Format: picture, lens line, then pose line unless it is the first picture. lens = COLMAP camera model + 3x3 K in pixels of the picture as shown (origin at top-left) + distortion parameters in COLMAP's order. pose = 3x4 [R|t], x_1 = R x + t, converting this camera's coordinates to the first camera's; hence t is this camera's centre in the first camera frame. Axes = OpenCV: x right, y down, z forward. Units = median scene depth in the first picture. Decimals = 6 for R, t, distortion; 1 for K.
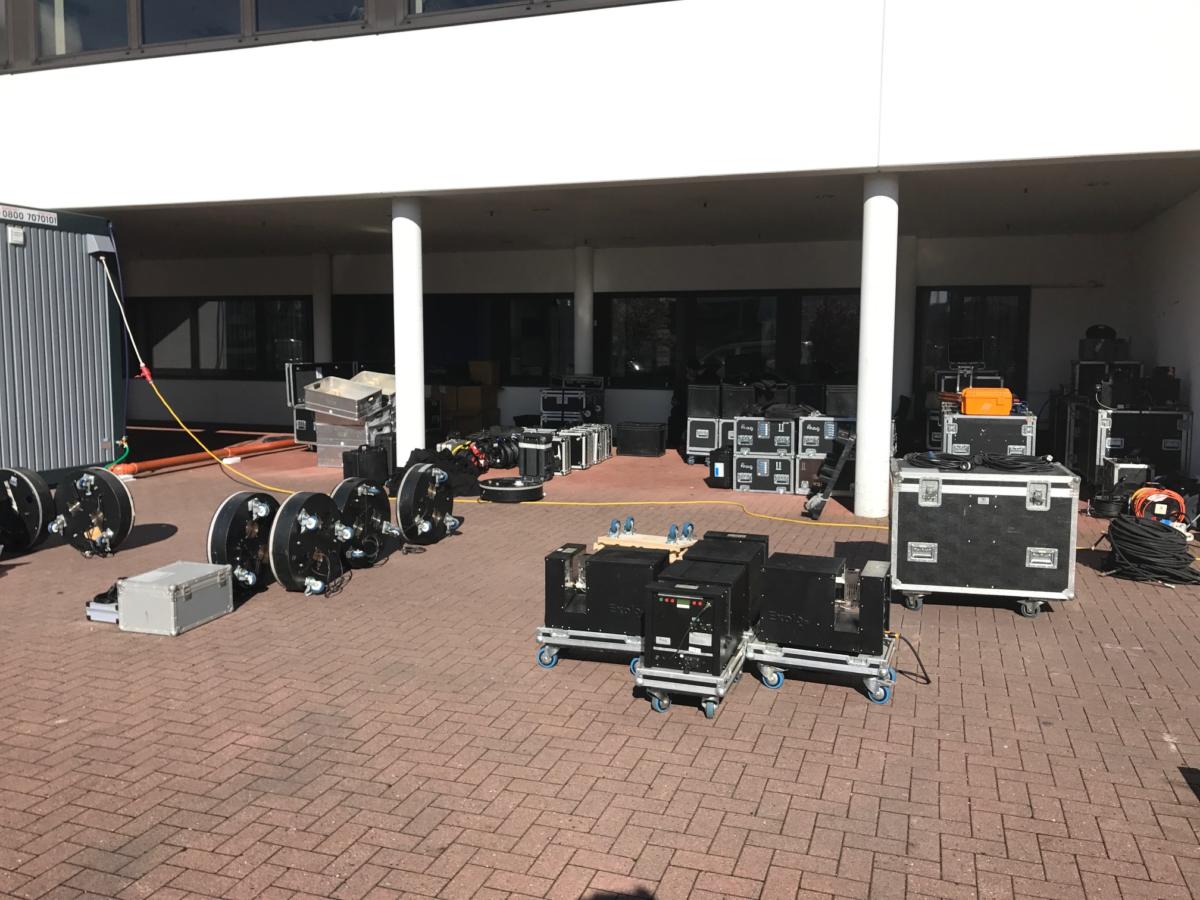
lens RADIAL K [[1001.7, 0, 598.0], [0, 1001.7, 447.1], [0, 0, 1]] dist [0.004704, 0.002548]
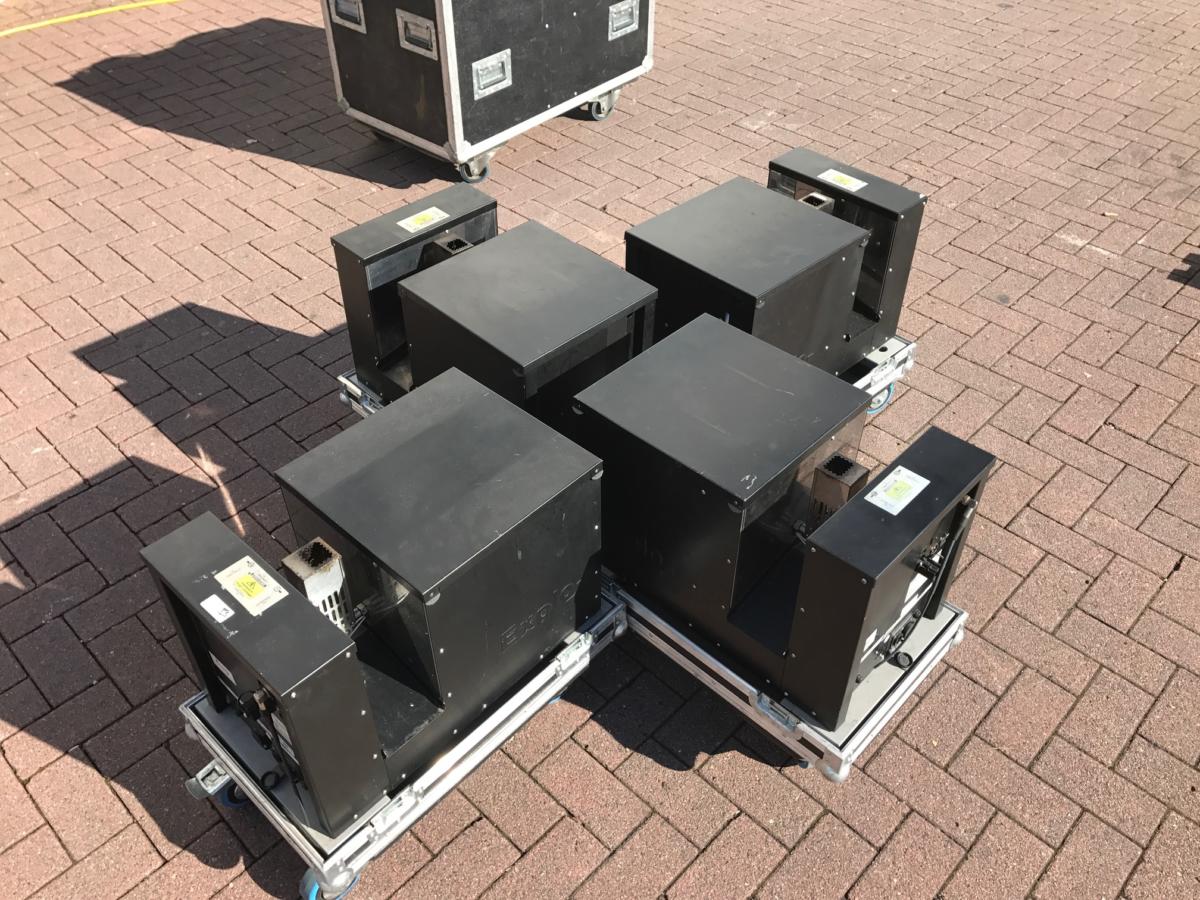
lens RADIAL K [[1001.7, 0, 599.2], [0, 1001.7, 444.9], [0, 0, 1]] dist [0.004704, 0.002548]
pose [[0.434031, -0.597066, 0.674633, -0.138931], [0.108271, 0.777987, 0.618880, -0.071168], [-0.894368, -0.195570, 0.402316, 0.770380]]
